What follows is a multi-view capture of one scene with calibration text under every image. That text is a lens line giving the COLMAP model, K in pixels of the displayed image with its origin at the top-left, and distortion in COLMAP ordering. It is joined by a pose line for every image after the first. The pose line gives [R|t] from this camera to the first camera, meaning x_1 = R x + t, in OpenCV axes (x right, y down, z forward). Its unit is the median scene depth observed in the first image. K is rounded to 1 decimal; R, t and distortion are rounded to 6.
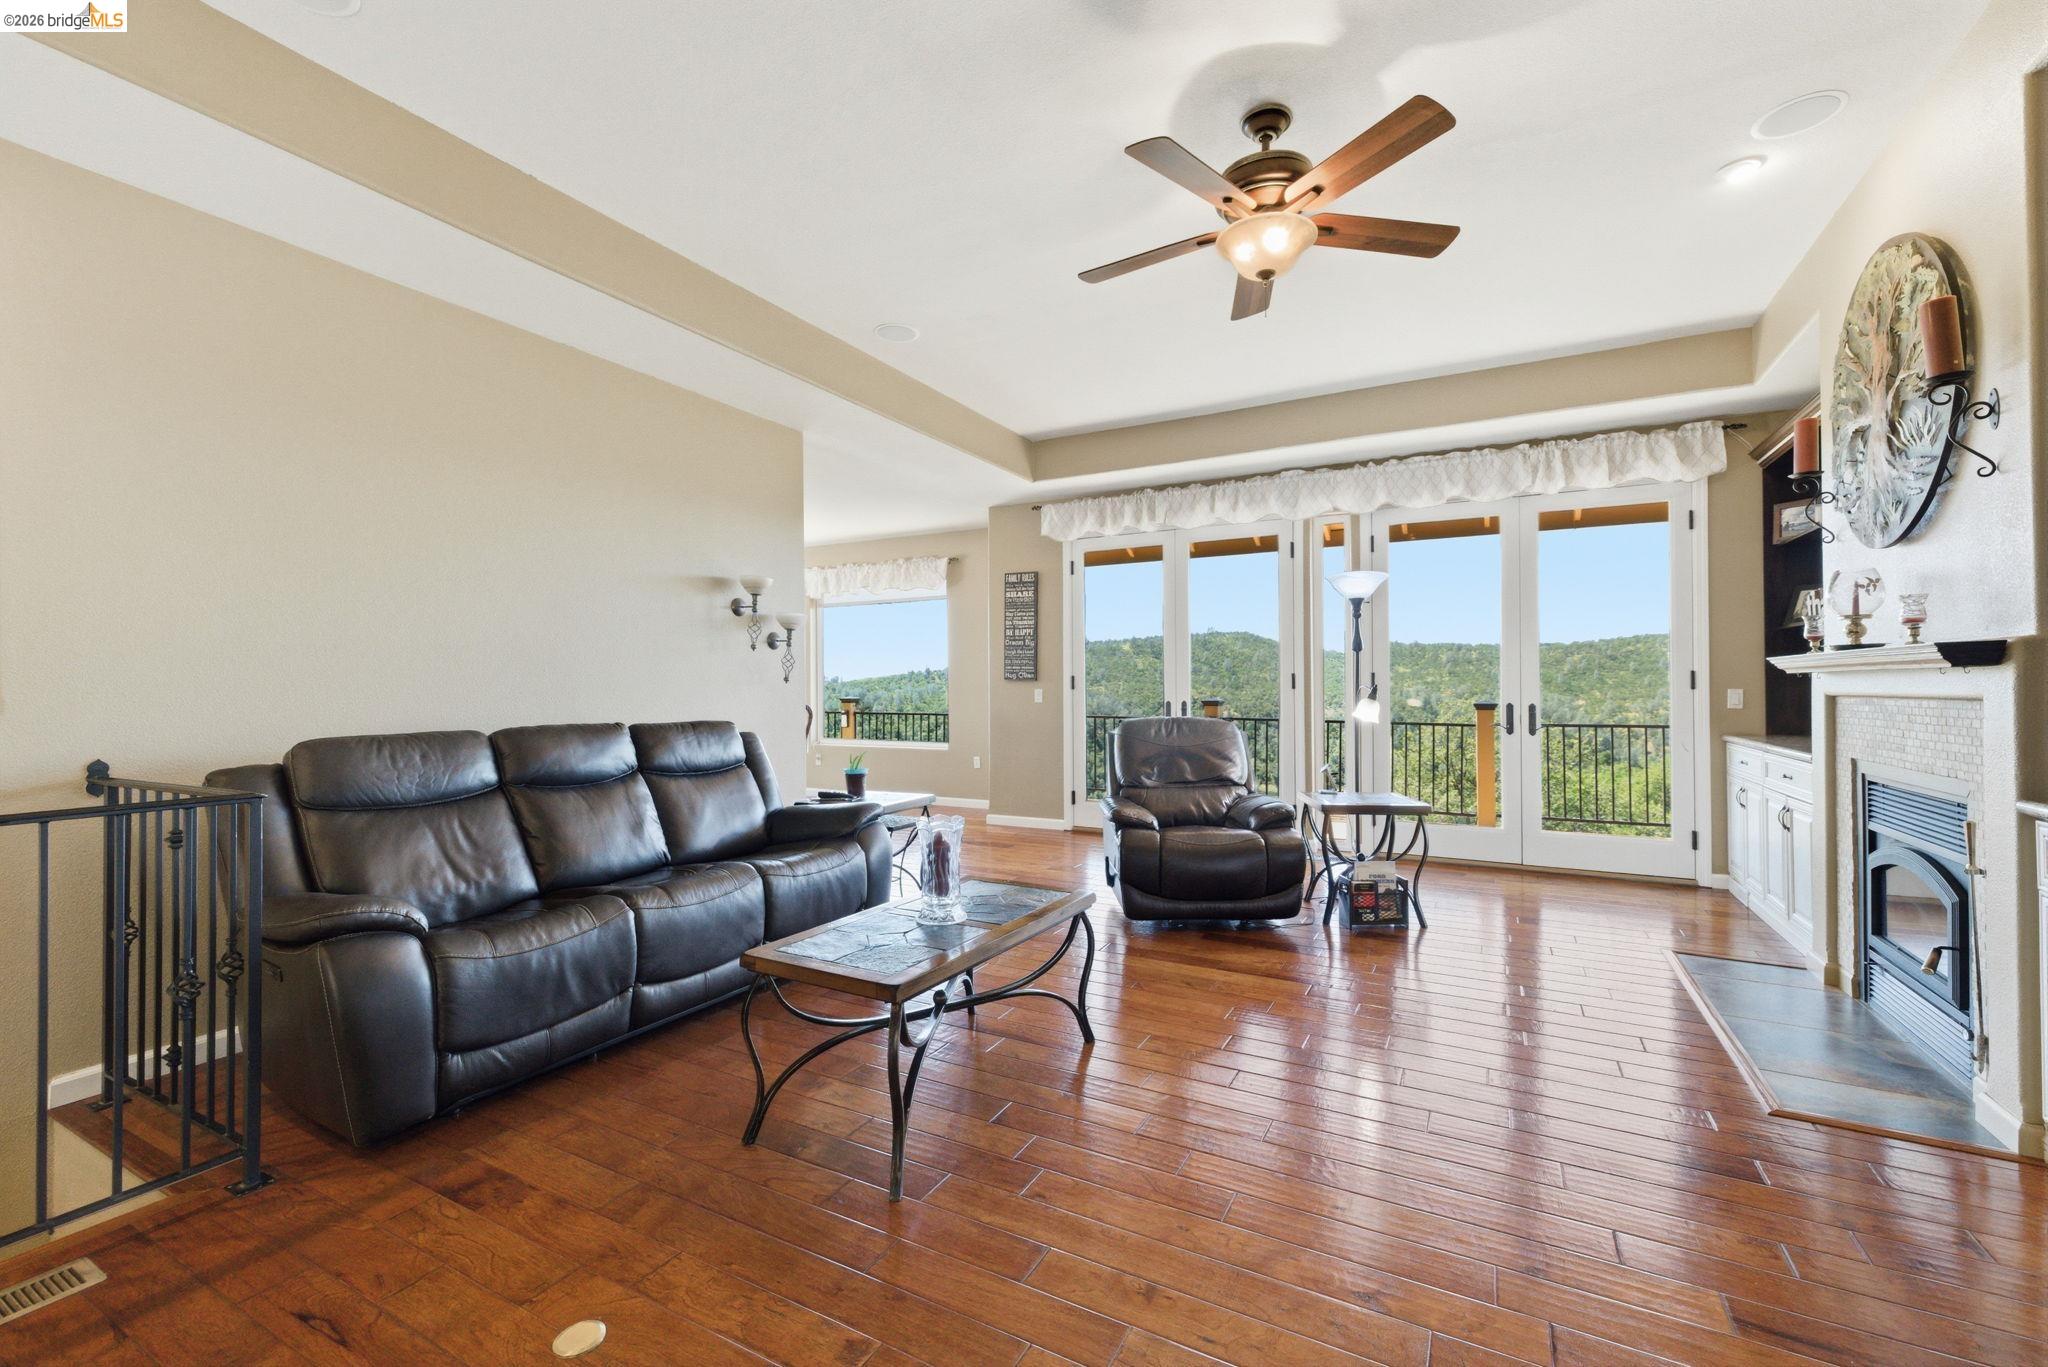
lens RADIAL K [[855.2, 0, 1023.5], [0, 855.2, 677.4], [0, 0, 1]] dist [0.005516, -0.000816]
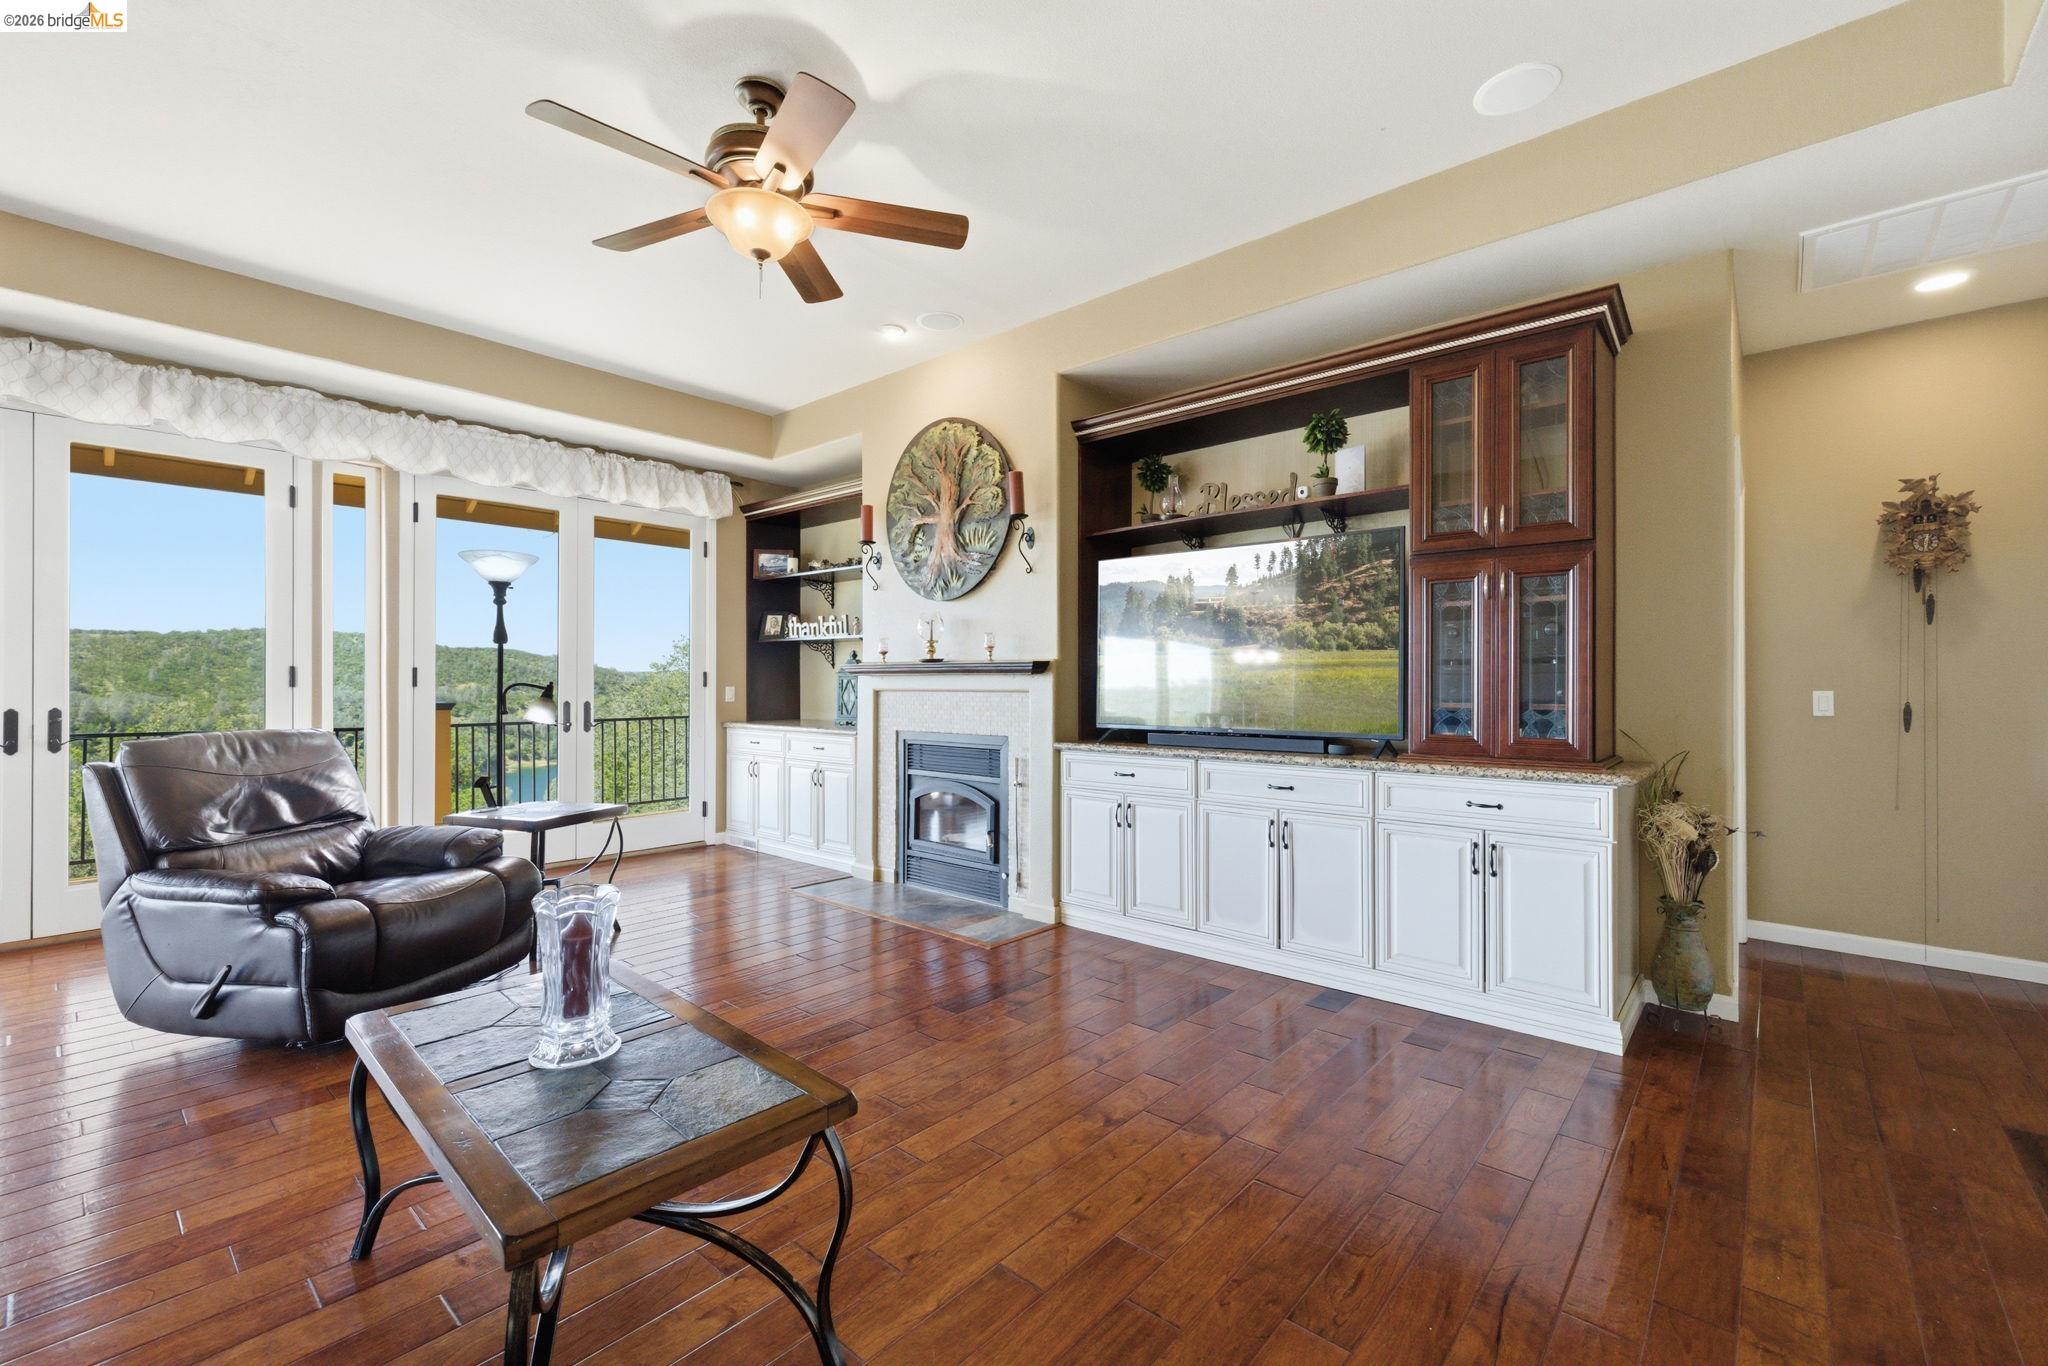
lens RADIAL K [[855.2, 0, 1037.8], [0, 855.2, 678.9], [0, 0, 1]] dist [0.005516, -0.000816]
pose [[0.208646, 0.008279, 0.977956, -0.310192], [-0.011641, 0.999914, -0.005981, 0.004118], [-0.977922, -0.010137, 0.208724, 0.260264]]
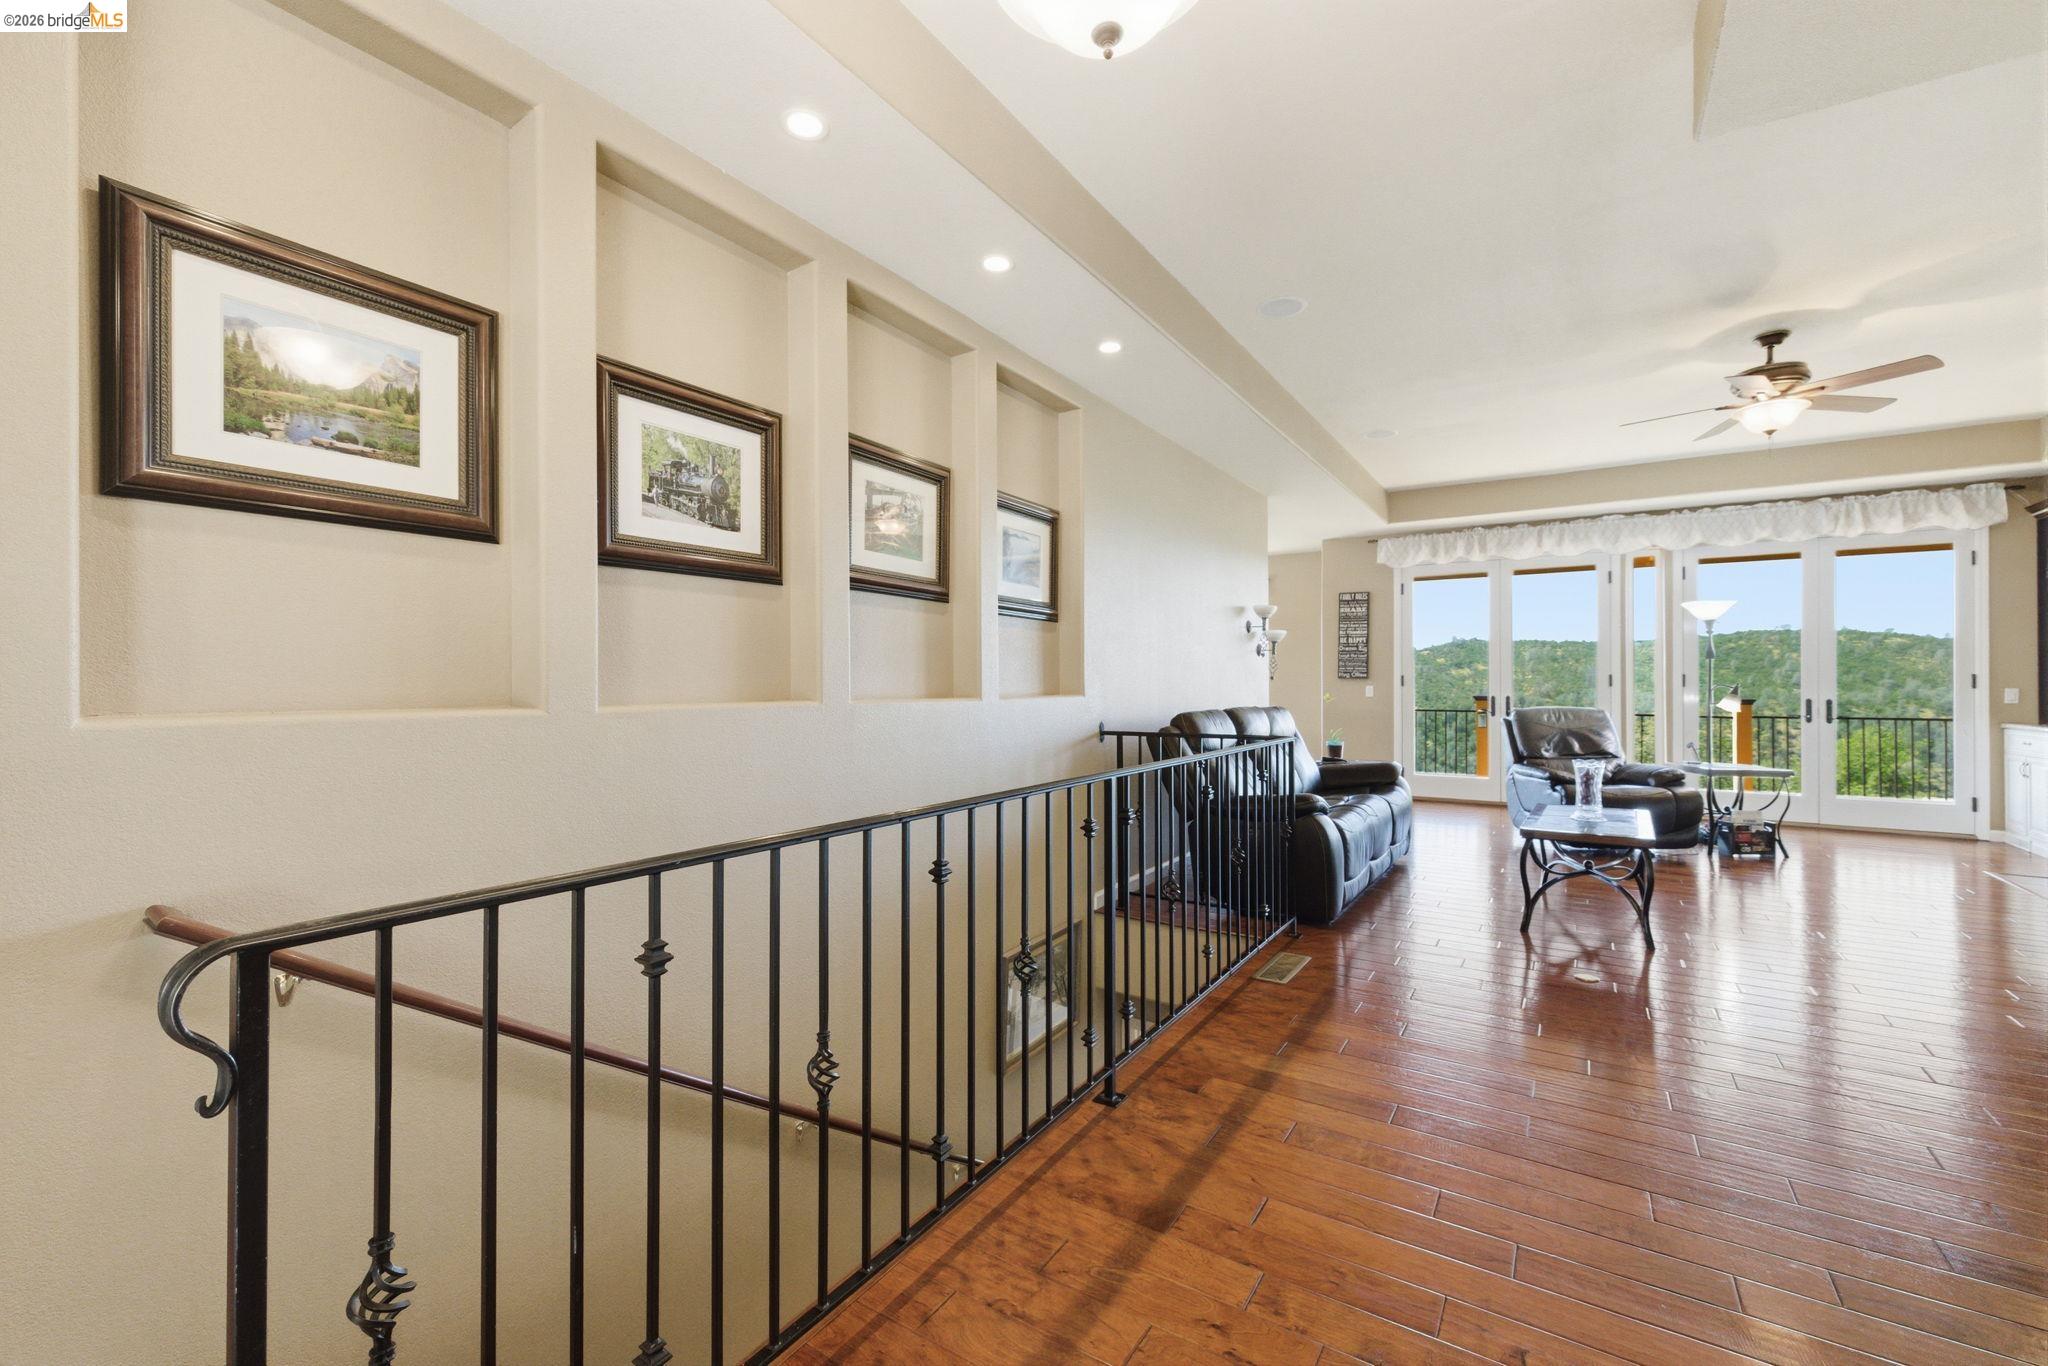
lens RADIAL K [[855.2, 0, 1021.4], [0, 855.2, 677.7], [0, 0, 1]] dist [0.005516, -0.000816]
pose [[0.997166, 0.004728, -0.075081, -0.533358], [-0.004338, 0.999976, 0.005351, -0.003064], [0.075104, -0.005010, 0.997163, -0.387580]]
